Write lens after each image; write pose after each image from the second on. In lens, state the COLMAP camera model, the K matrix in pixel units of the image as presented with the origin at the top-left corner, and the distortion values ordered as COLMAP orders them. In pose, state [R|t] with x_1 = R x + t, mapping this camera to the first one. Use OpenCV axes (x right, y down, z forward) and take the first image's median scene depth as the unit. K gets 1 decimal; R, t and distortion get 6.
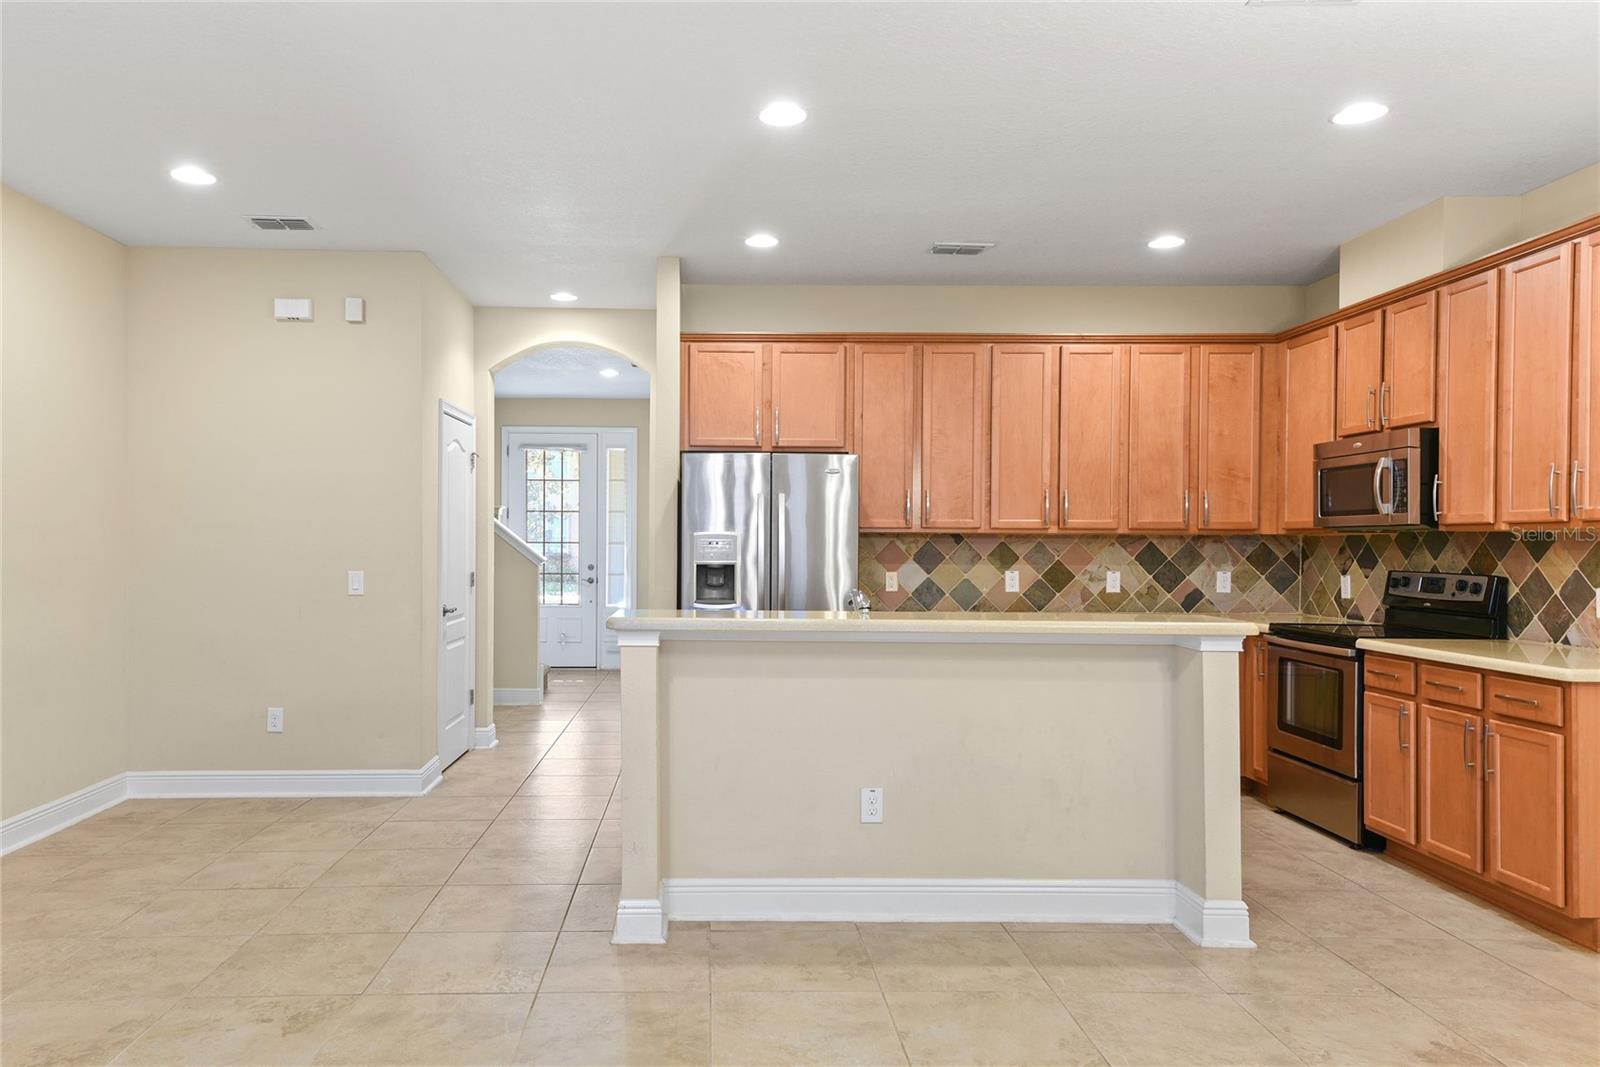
lens RADIAL K [[1130.0, 0, 727.3], [0, 1130.0, 545.4], [0, 0, 1]] dist [0.087331, -0.040450]
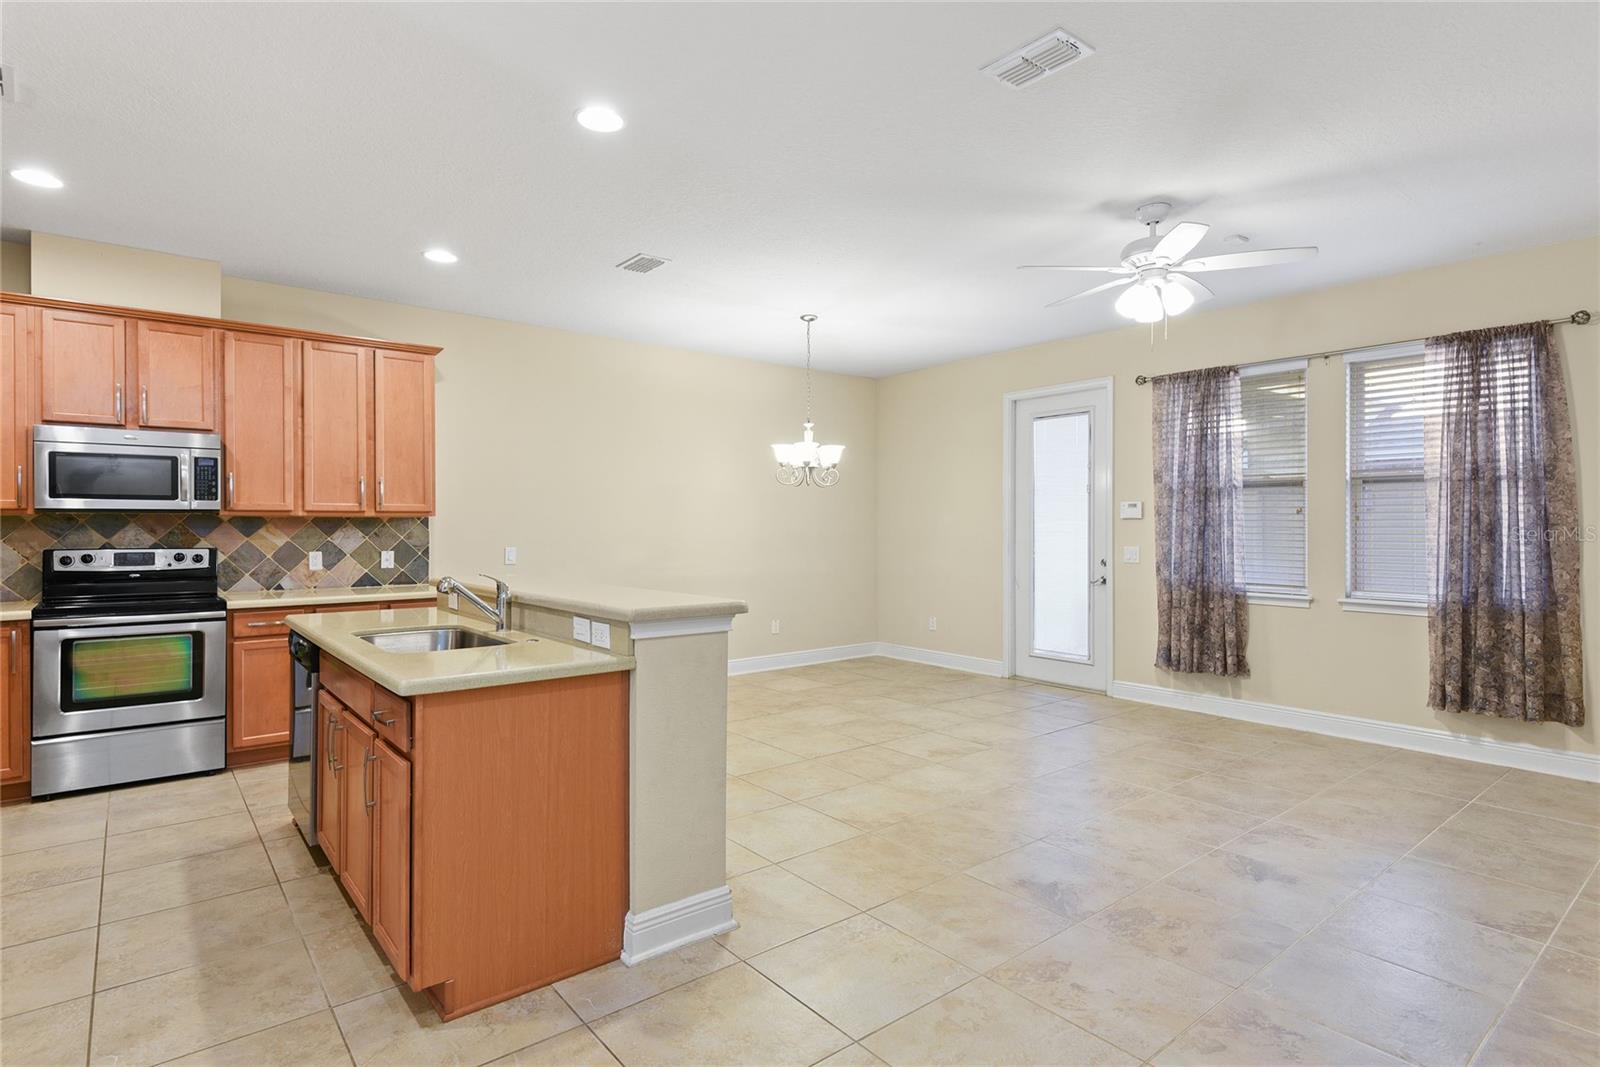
lens RADIAL K [[811.3, 0, 800.0], [0, 811.3, 533.5], [0, 0, 1]] dist [0.041478, -0.038215]
pose [[-0.614173, -0.011405, 0.789089, -0.456053], [-0.000302, 0.999899, 0.014216, -0.004325], [-0.789171, 0.008493, -0.614114, 0.912118]]
